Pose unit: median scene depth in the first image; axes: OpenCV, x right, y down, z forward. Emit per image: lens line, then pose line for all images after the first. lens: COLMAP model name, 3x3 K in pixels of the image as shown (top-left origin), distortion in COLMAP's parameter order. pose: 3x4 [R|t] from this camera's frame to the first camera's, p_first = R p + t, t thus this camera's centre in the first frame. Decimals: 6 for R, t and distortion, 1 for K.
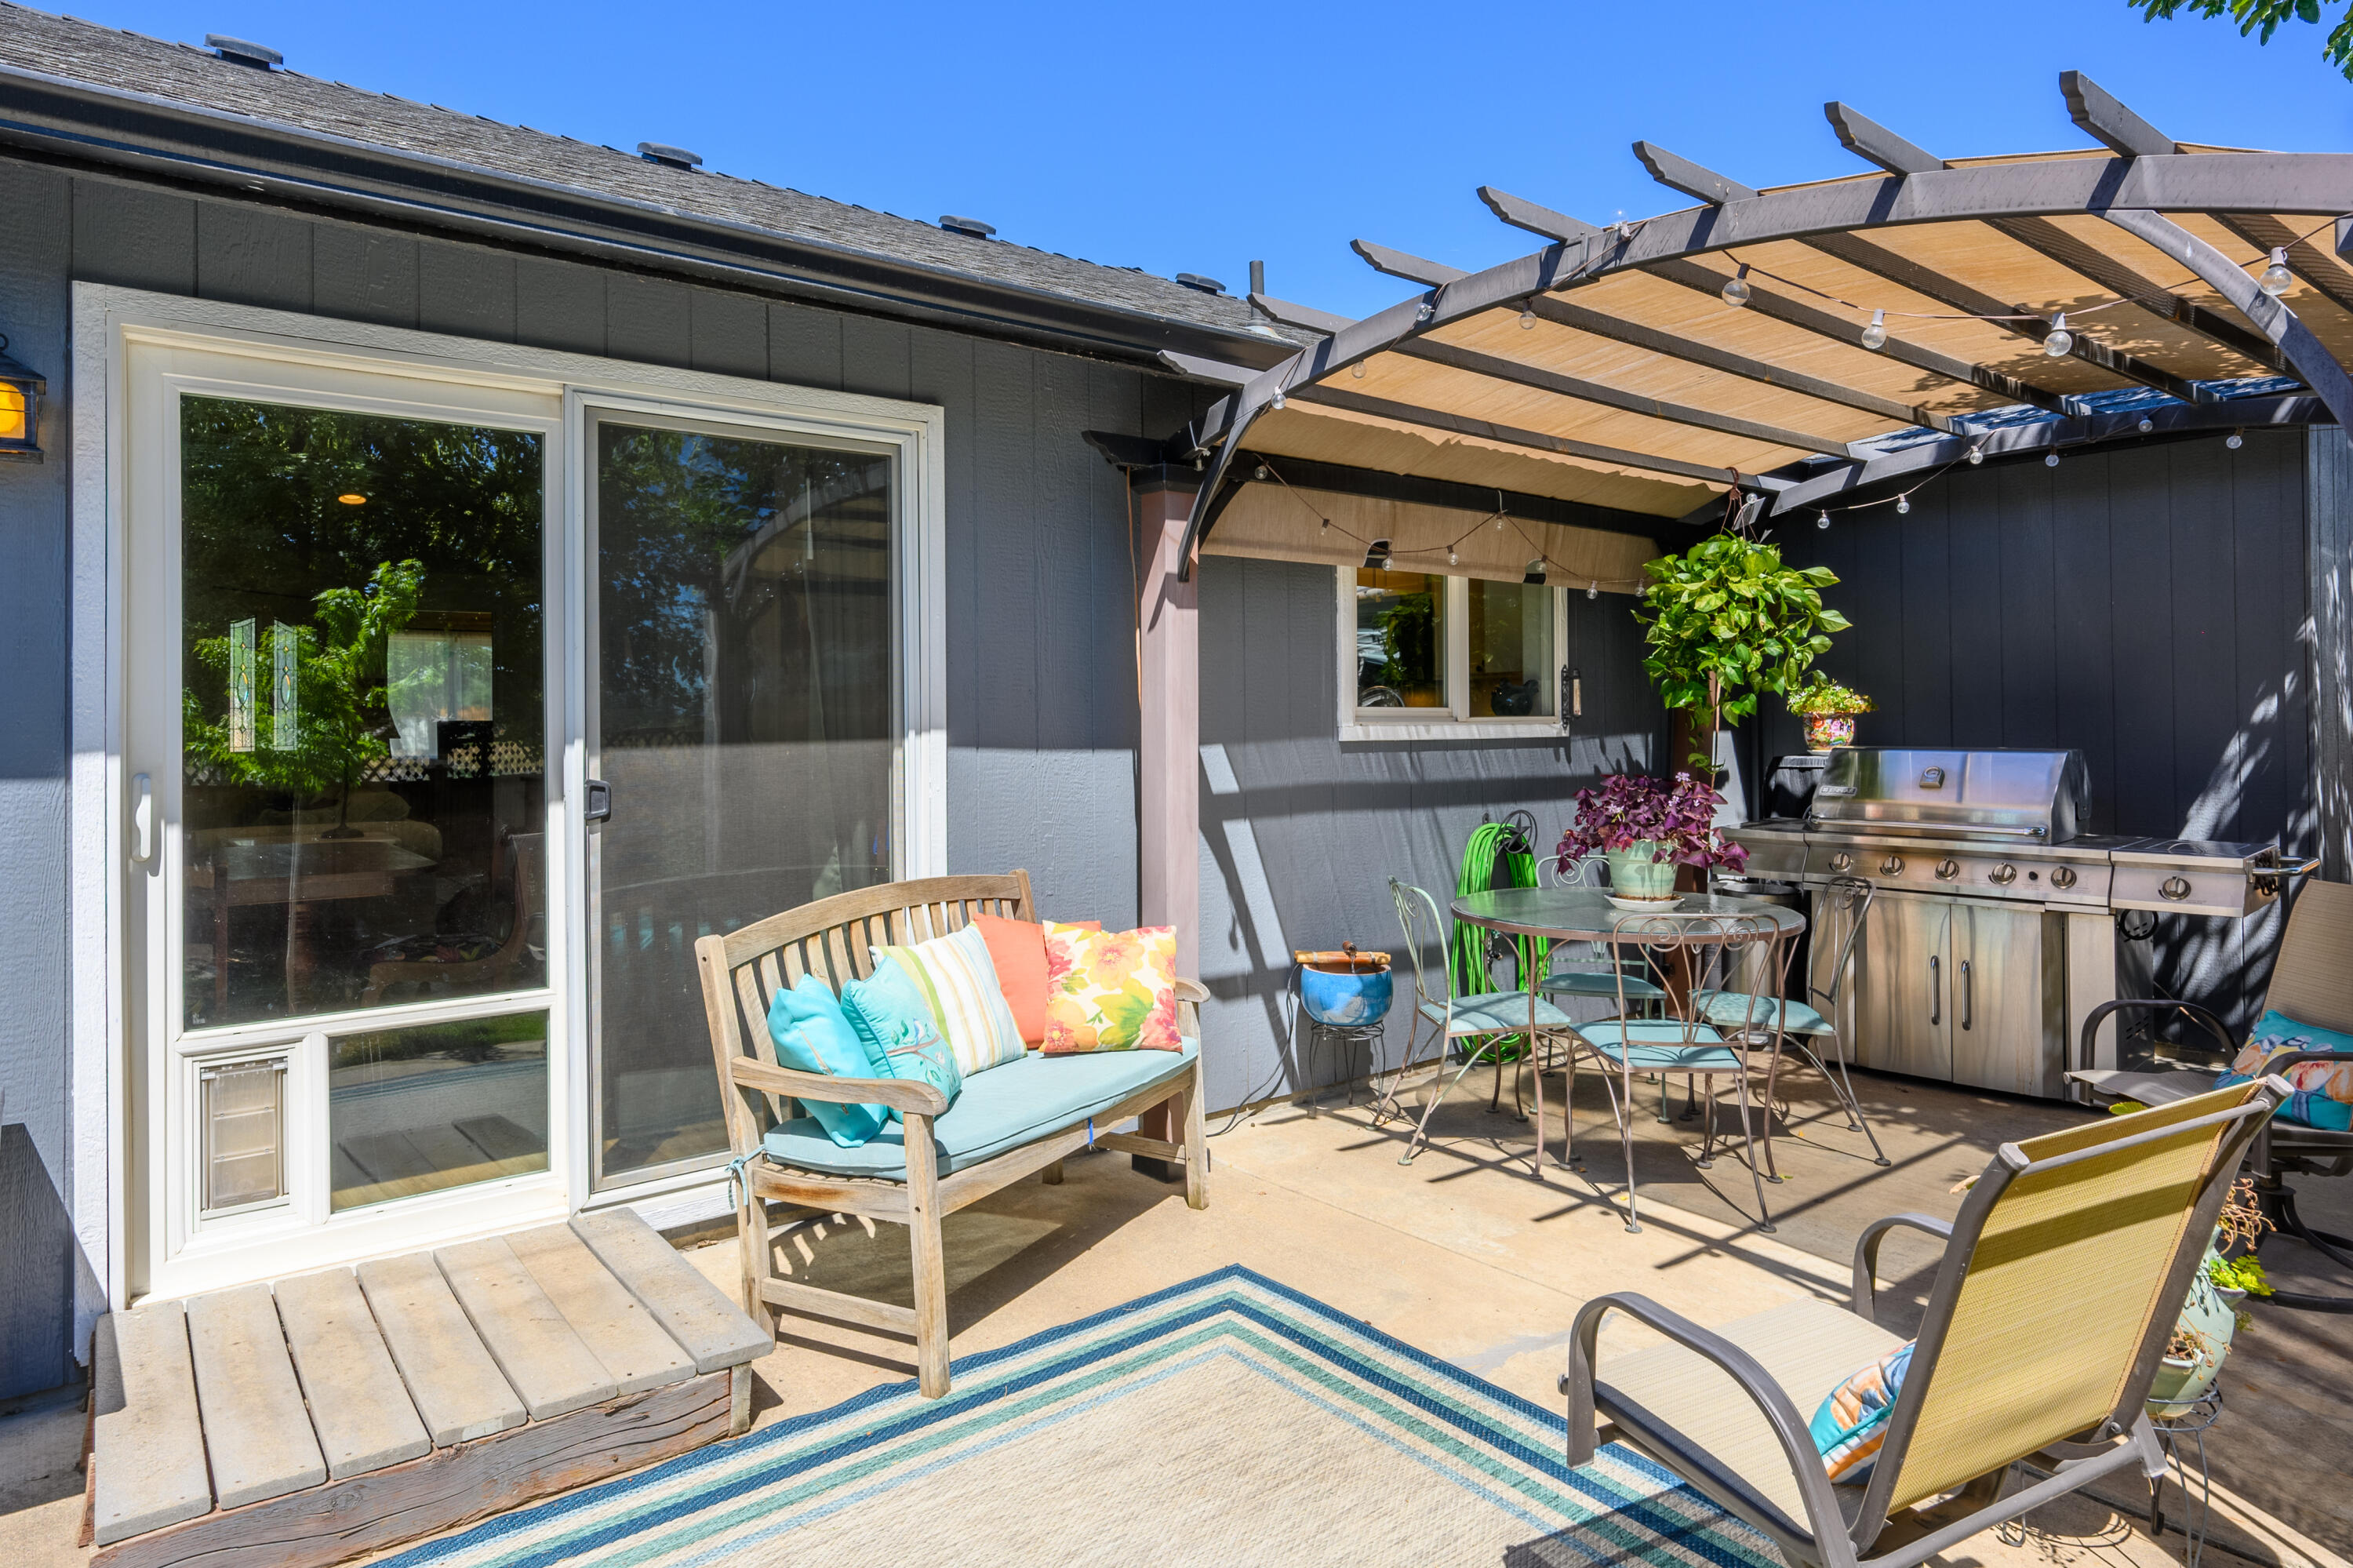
lens RADIAL K [[1355.5, 0, 1168.8], [0, 1355.5, 697.0], [0, 0, 1]] dist [-0.003847, 0.000113]
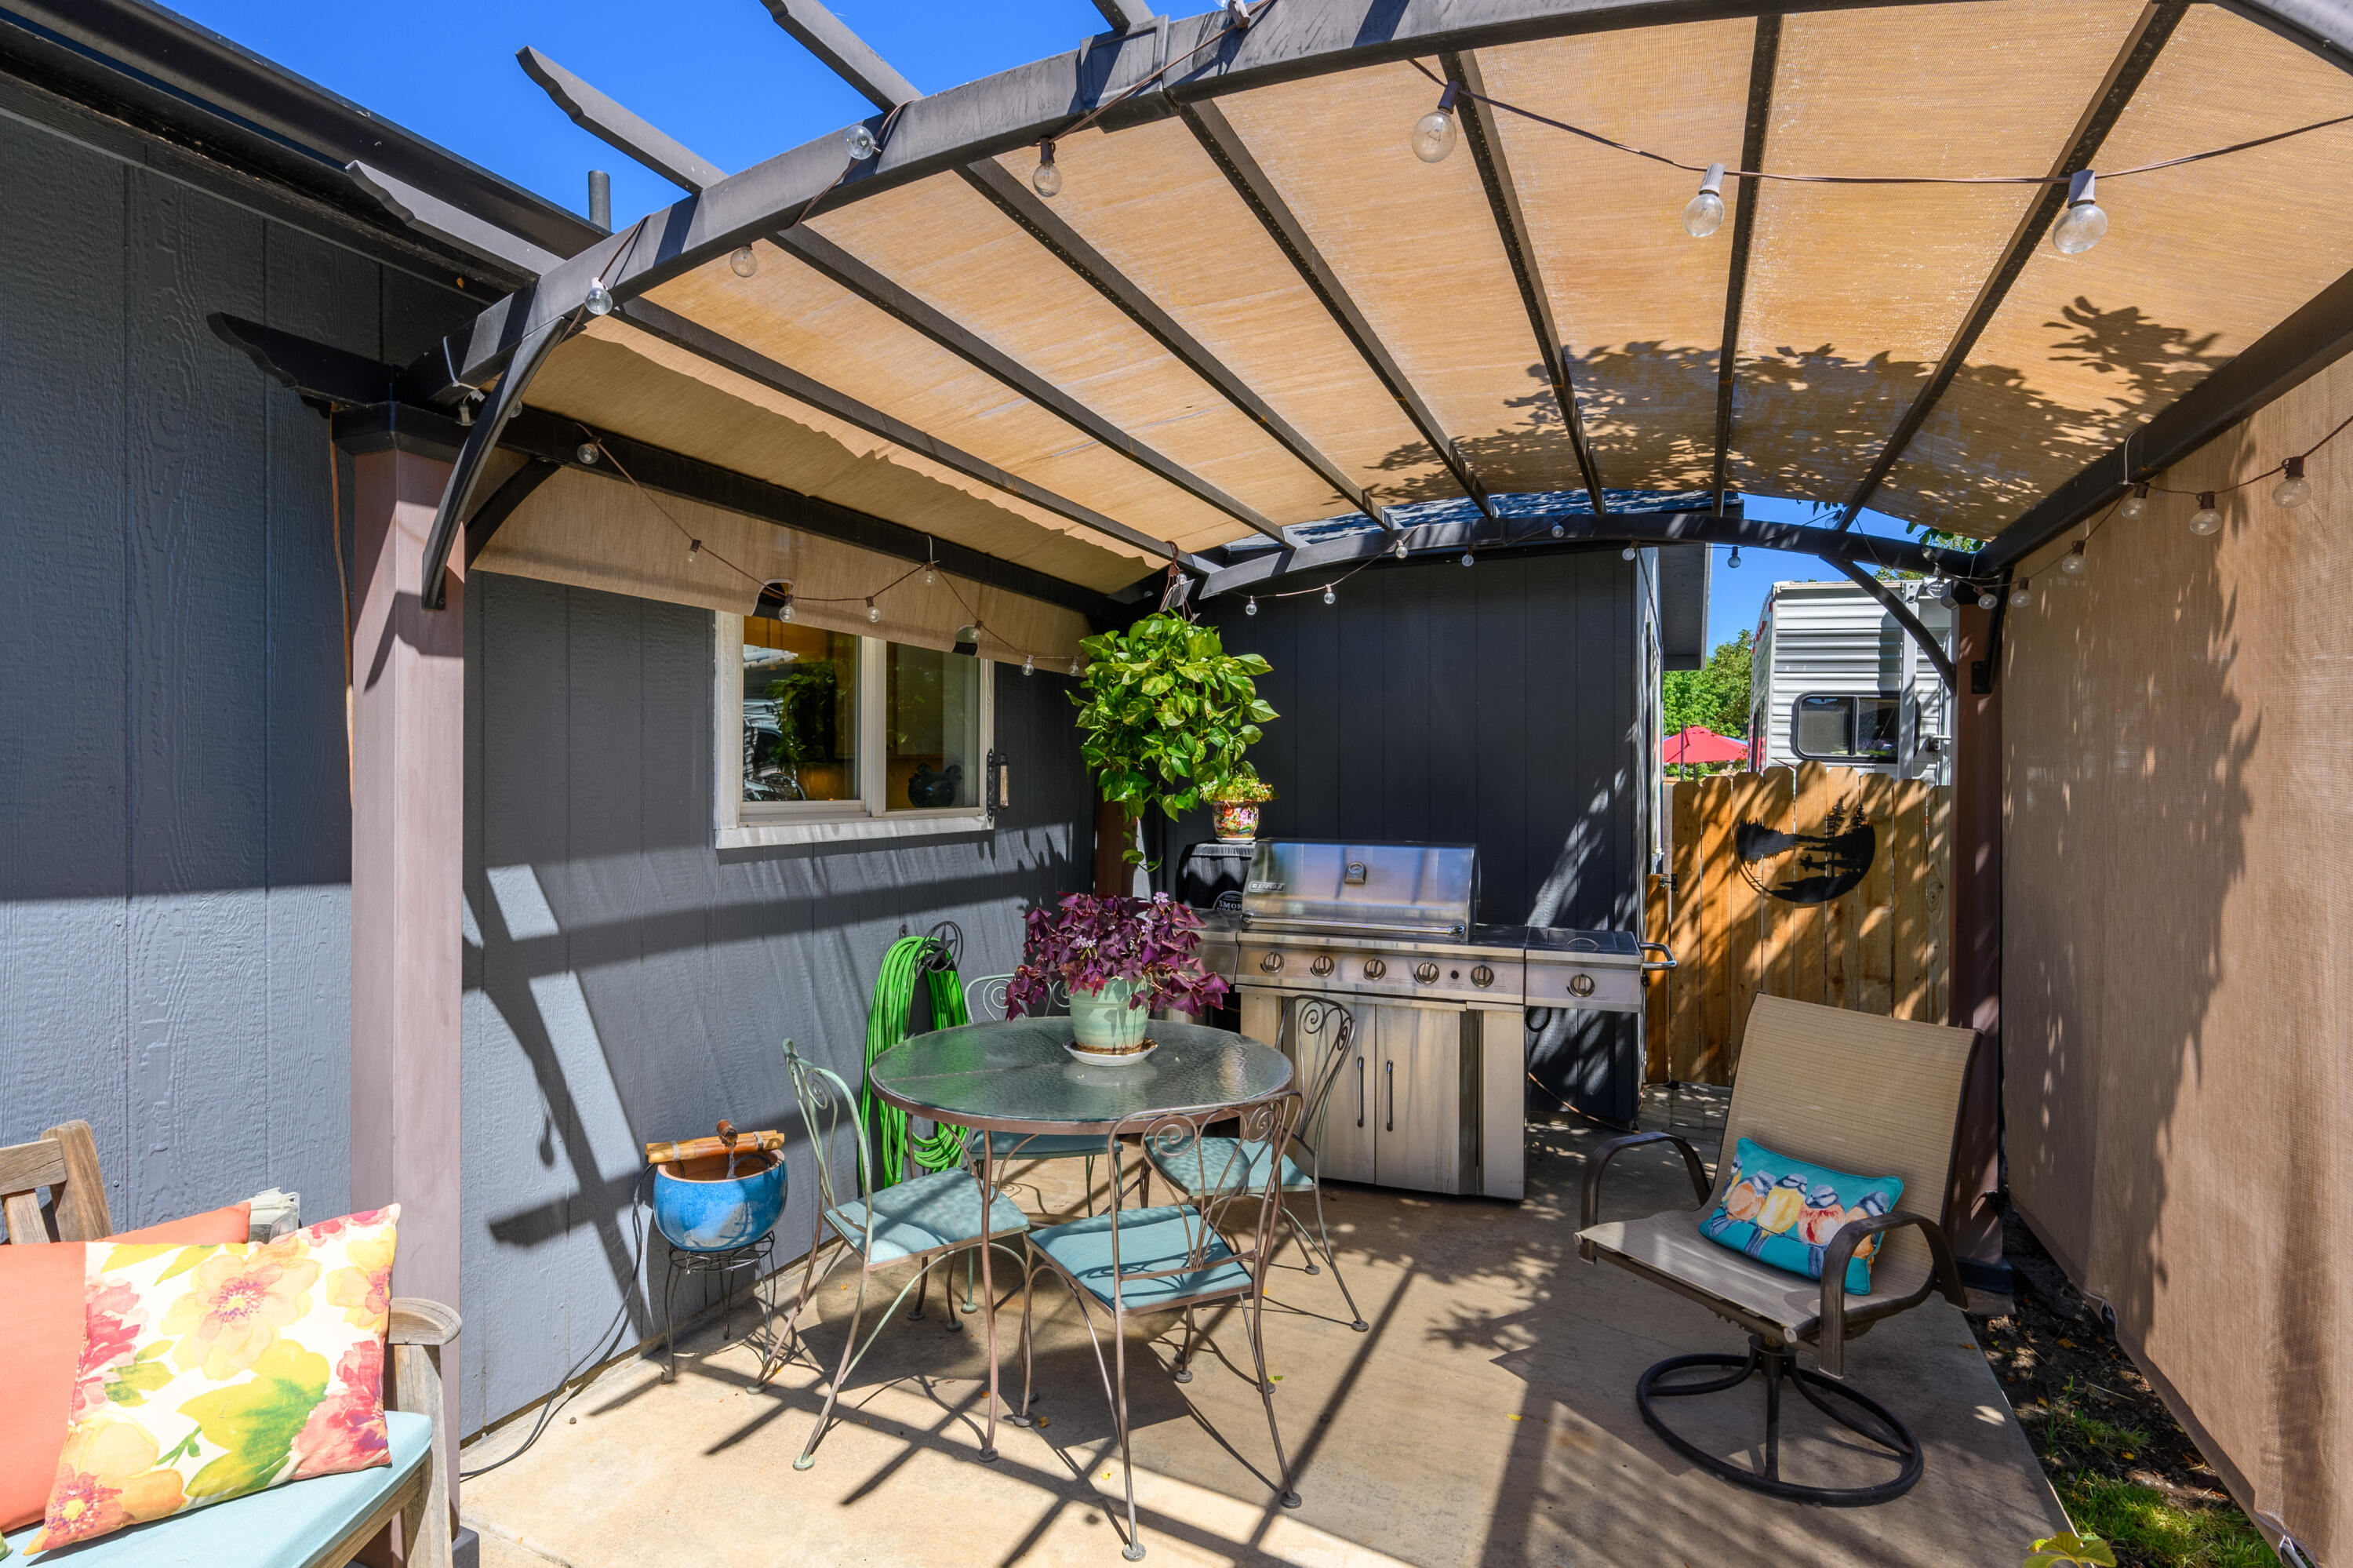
lens RADIAL K [[1098.2, 0, 1138.8], [0, 1098.2, 782.1], [0, 0, 1]] dist [-0.000906, 0.006601]
pose [[0.888230, 0.005735, 0.459362, 0.059889], [-0.015582, 0.999723, 0.017648, -0.020350], [-0.459134, -0.022833, 0.888074, 0.393261]]
